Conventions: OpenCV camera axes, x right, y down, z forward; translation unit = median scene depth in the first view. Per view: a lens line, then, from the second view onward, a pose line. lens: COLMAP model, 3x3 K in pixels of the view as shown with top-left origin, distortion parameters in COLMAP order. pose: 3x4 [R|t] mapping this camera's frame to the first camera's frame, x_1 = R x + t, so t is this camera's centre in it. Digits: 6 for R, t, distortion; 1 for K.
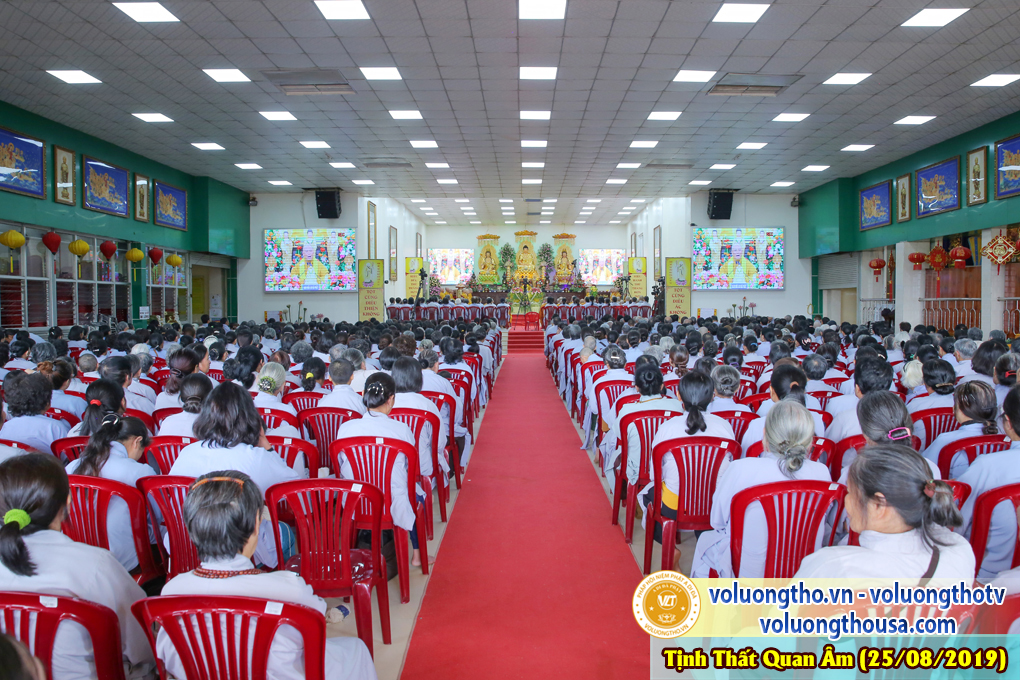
lens RADIAL K [[732.9, 0, 510.0], [0, 732.9, 340.0], [0, 0, 1]] dist [-0.102980, 0.093828]
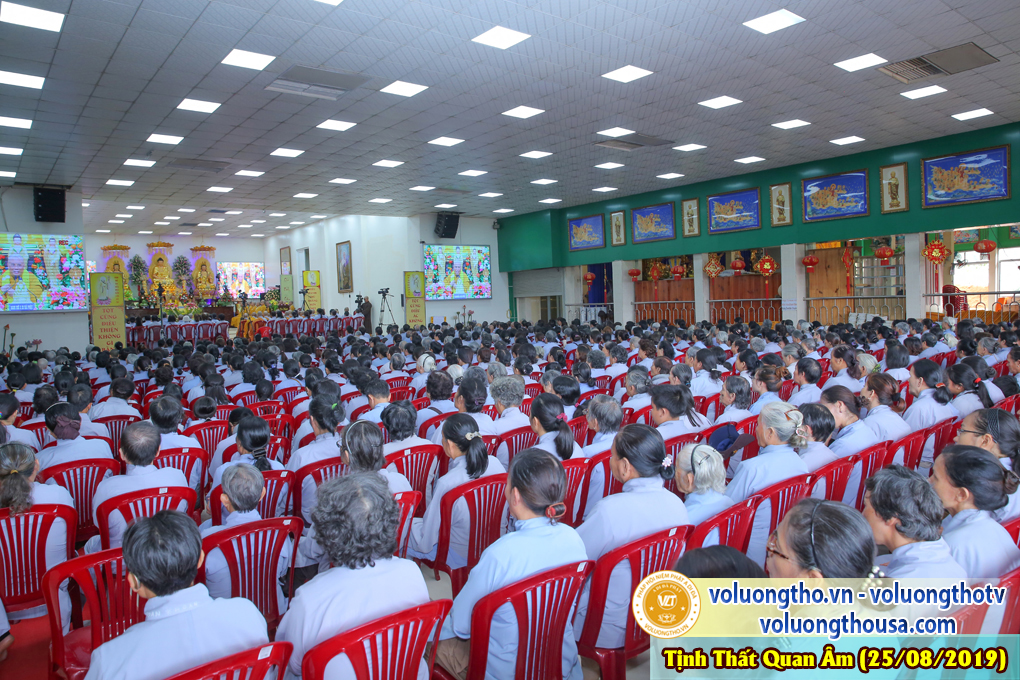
lens RADIAL K [[703.6, 0, 510.0], [0, 703.6, 340.0], [0, 0, 1]] dist [-0.095901, 0.075094]
pose [[0.779773, -0.053583, 0.623766, -0.325770], [0.061963, 0.998044, 0.008275, -0.009057], [-0.622989, 0.032198, 0.781568, 0.078489]]
